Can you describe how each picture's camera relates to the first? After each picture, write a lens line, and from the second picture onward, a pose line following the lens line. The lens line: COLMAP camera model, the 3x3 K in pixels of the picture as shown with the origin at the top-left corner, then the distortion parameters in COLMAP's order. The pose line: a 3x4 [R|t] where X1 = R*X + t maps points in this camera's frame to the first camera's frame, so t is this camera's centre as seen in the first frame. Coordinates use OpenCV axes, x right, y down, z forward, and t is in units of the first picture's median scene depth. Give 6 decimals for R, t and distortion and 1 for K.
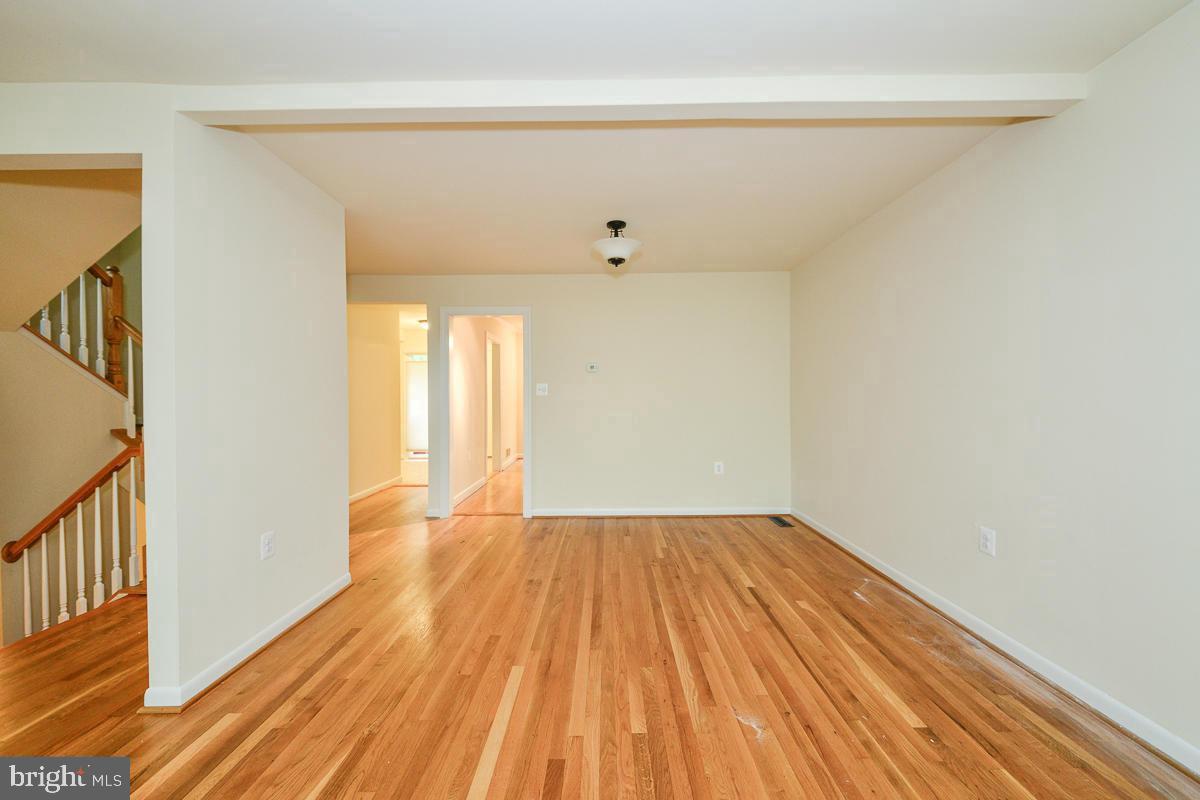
lens RADIAL K [[445.1, 0, 610.1], [0, 445.1, 399.0], [0, 0, 1]] dist [0.010804, -0.005964]
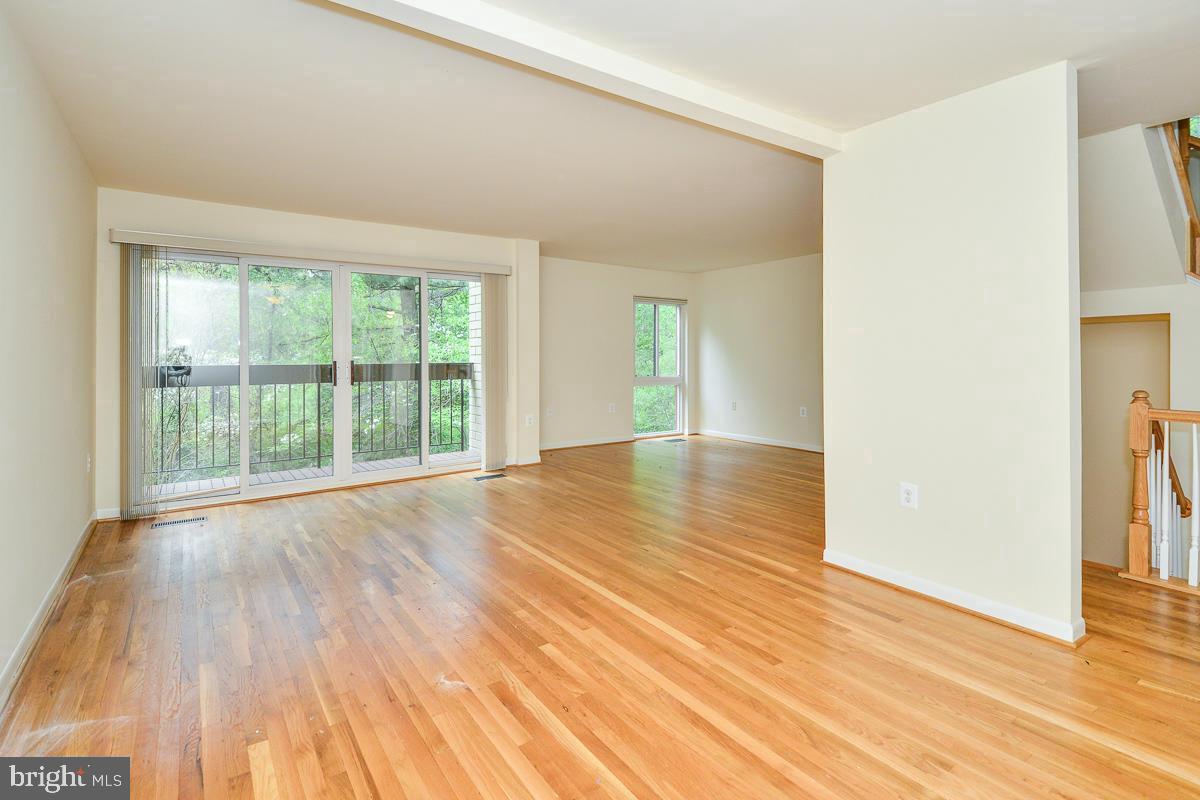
lens RADIAL K [[576.0, 0, 607.3], [0, 576.0, 349.5], [0, 0, 1]] dist [0.068355, -0.044783]
pose [[-0.820169, 0.002853, -0.572115, 0.619164], [0.001793, 0.999995, 0.002416, -0.019237], [0.572119, 0.000955, -0.820170, 1.816014]]
